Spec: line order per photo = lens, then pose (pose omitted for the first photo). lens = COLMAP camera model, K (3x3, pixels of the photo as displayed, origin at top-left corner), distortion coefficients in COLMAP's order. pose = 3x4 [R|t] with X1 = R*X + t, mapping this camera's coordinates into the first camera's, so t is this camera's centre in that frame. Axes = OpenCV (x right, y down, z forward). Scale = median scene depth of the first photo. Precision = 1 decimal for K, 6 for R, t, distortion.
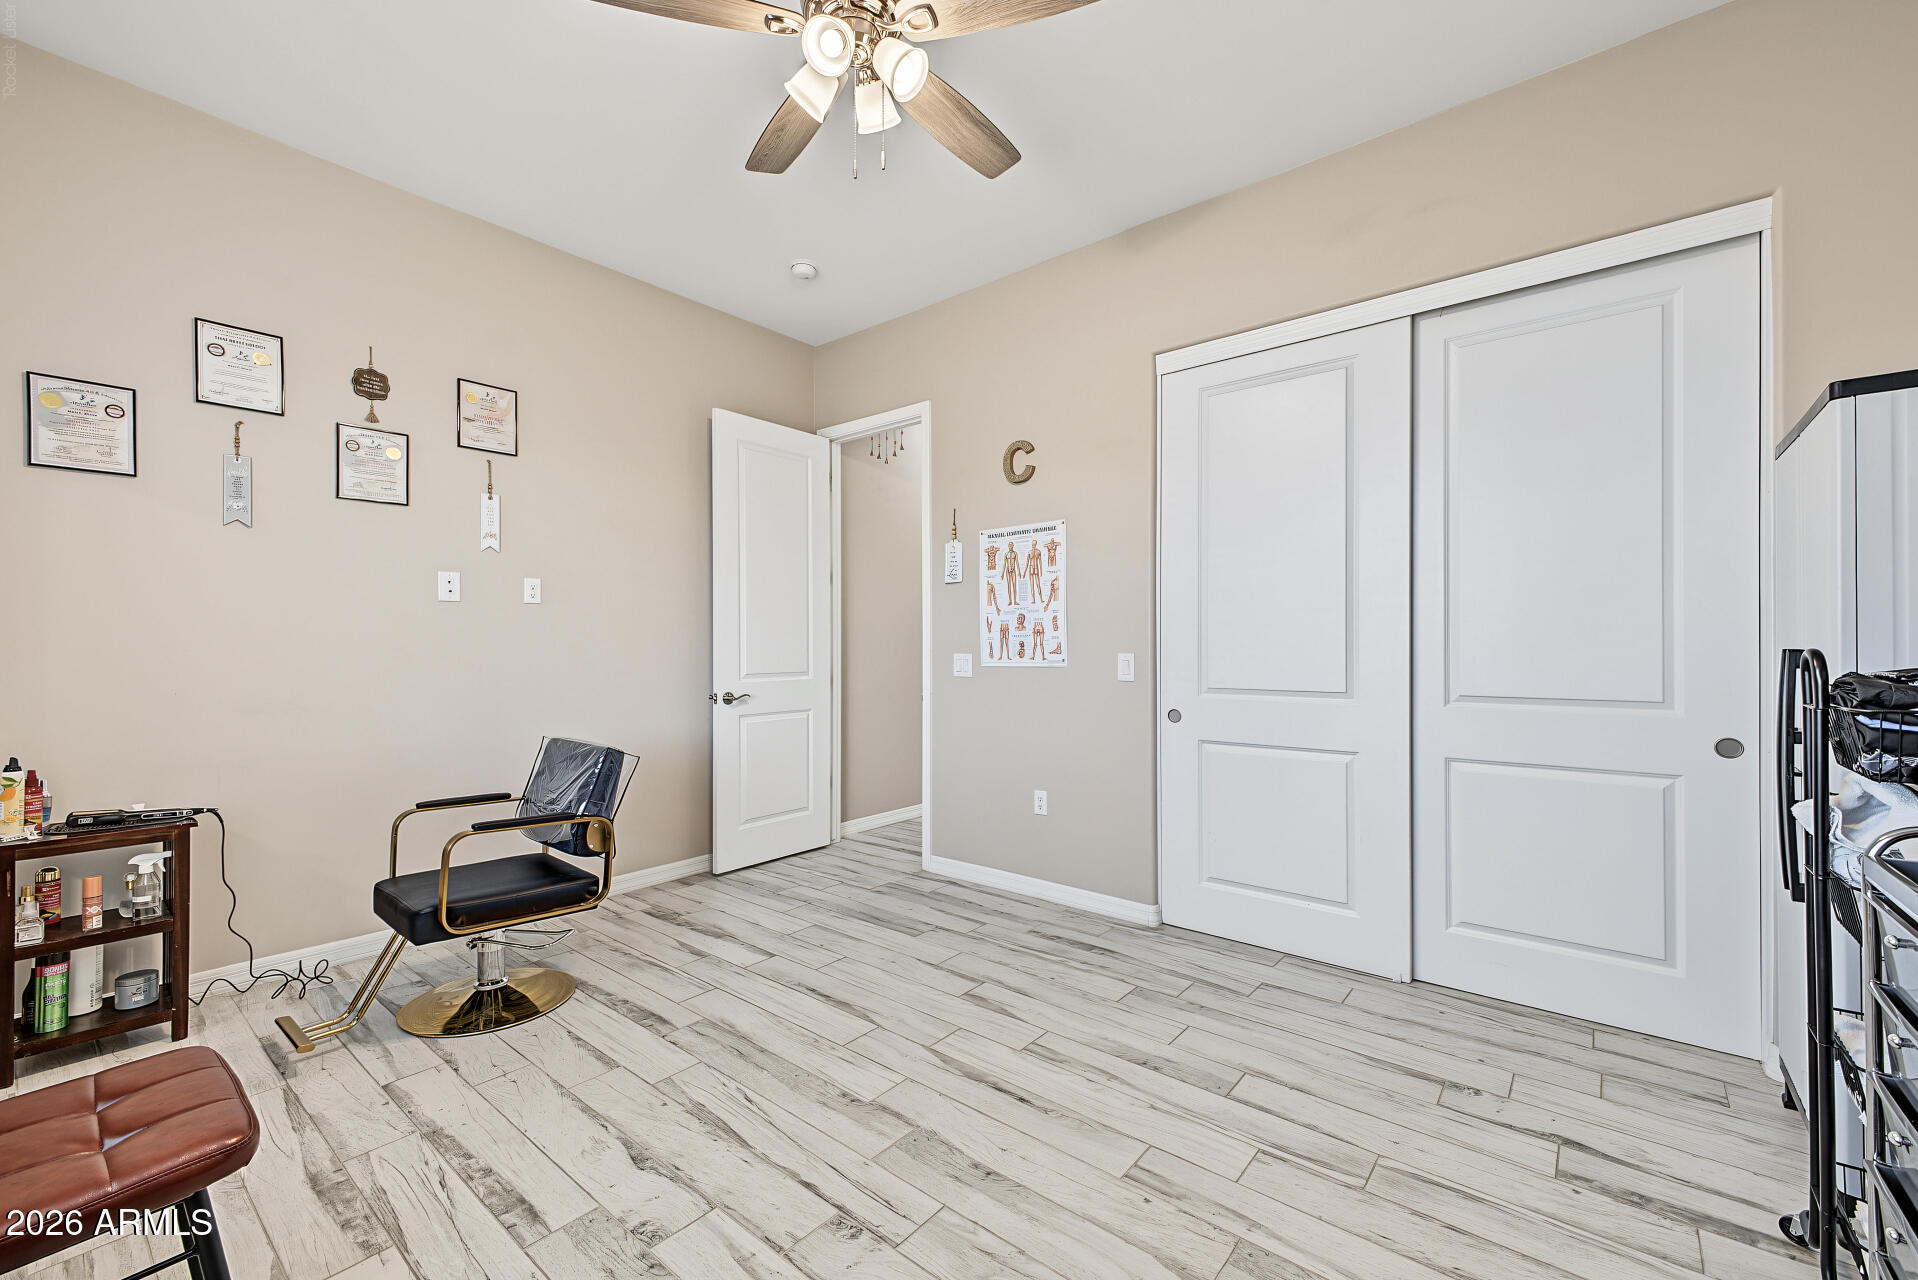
lens RADIAL K [[756.5, 0, 971.5], [0, 756.5, 644.6], [0, 0, 1]] dist [0.019063, -0.003581]
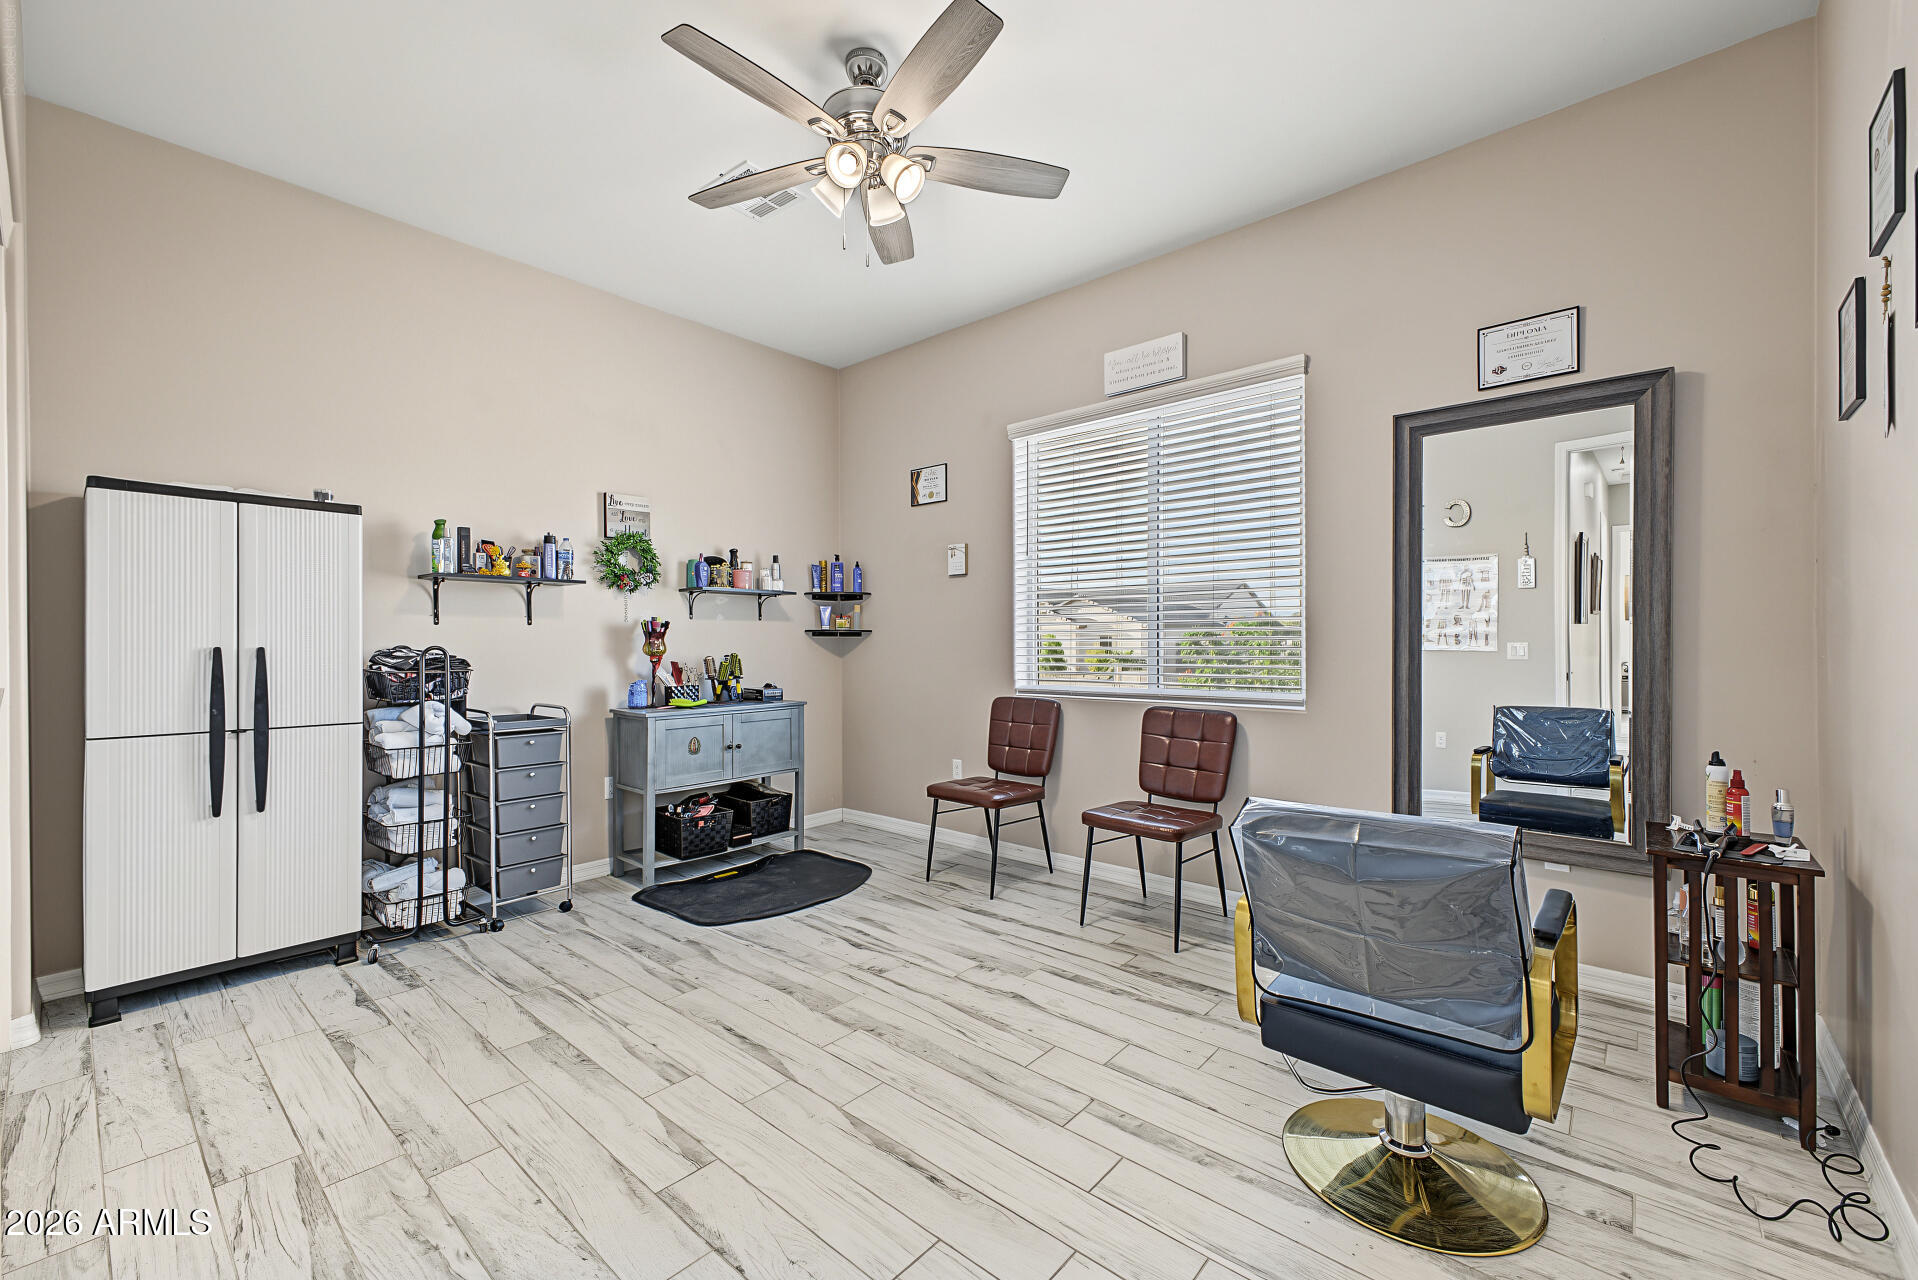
lens RADIAL K [[756.5, 0, 954.6], [0, 756.5, 644.7], [0, 0, 1]] dist [0.019063, -0.003581]
pose [[-0.998705, 0.005936, 0.050530, -0.327847], [0.005714, 0.999973, -0.004547, 0.009068], [-0.050556, -0.004253, -0.998712, 2.057471]]
